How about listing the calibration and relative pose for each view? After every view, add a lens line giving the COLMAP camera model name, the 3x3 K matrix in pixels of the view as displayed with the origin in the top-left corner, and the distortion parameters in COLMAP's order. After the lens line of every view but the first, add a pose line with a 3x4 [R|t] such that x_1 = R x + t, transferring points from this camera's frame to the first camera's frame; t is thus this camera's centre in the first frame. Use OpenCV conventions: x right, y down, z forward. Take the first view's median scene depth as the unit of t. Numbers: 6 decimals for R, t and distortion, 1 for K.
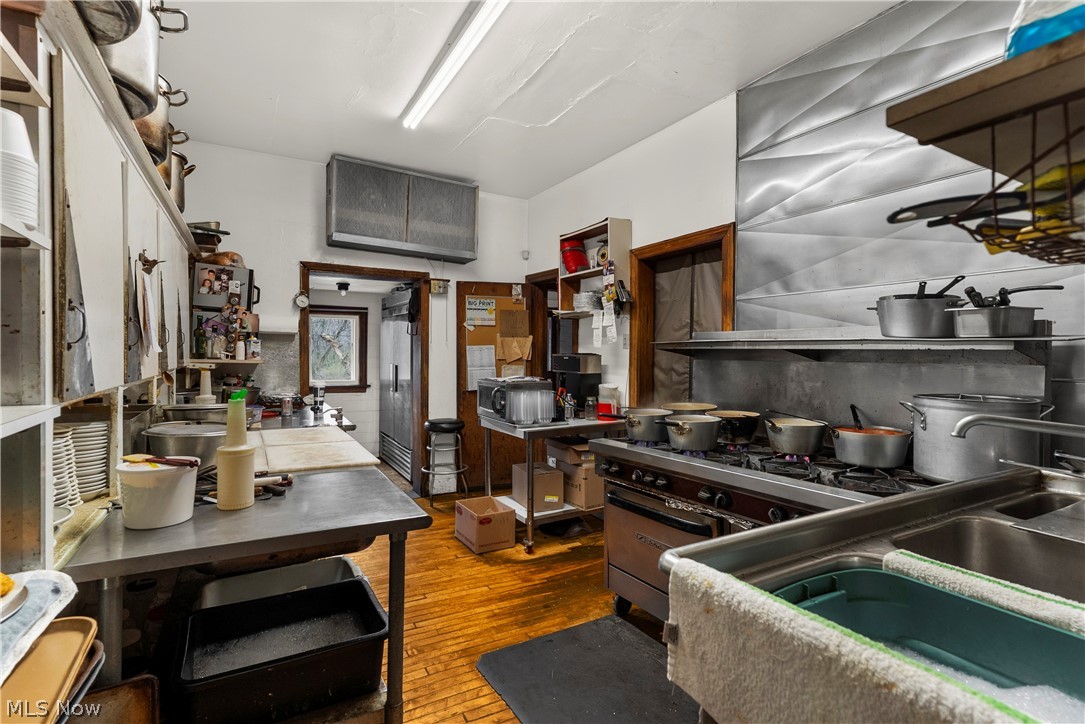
lens RADIAL K [[525.7, 0, 542.8], [0, 525.7, 361.0], [0, 0, 1]] dist [-0.000052, 0.000892]
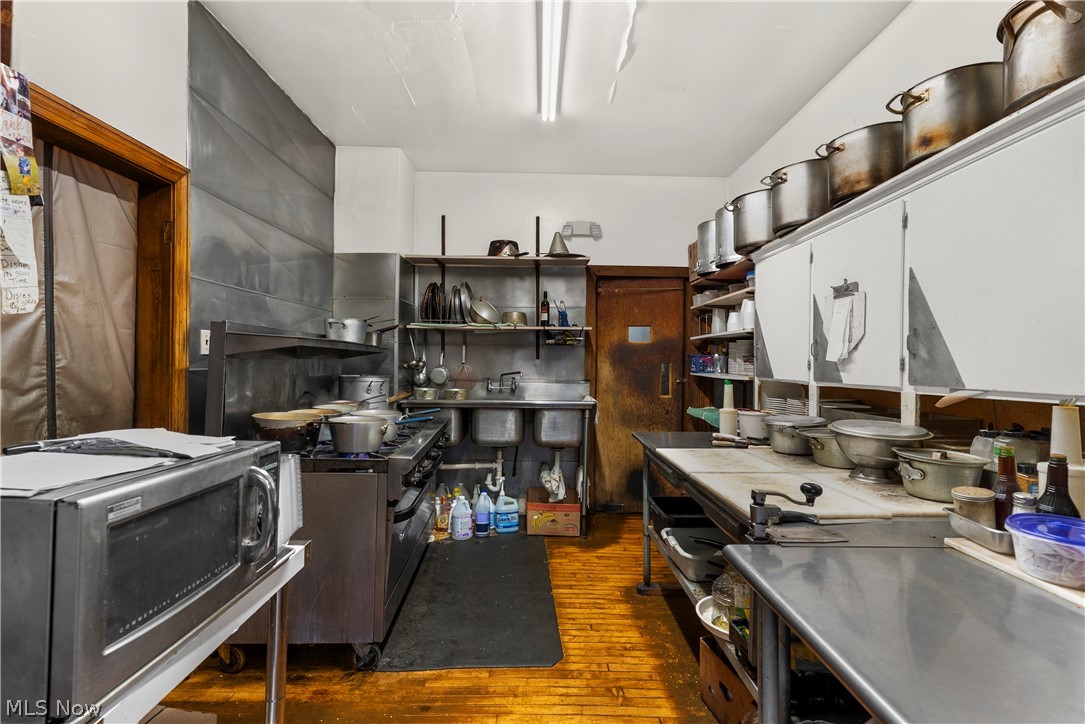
lens RADIAL K [[525.7, 0, 541.4], [0, 525.7, 361.5], [0, 0, 1]] dist [-0.000052, 0.000892]
pose [[-0.873766, -0.009104, 0.486261, -0.539376], [-0.004818, 0.999938, 0.010065, -0.010868], [-0.486322, 0.006452, -0.873756, 1.761971]]
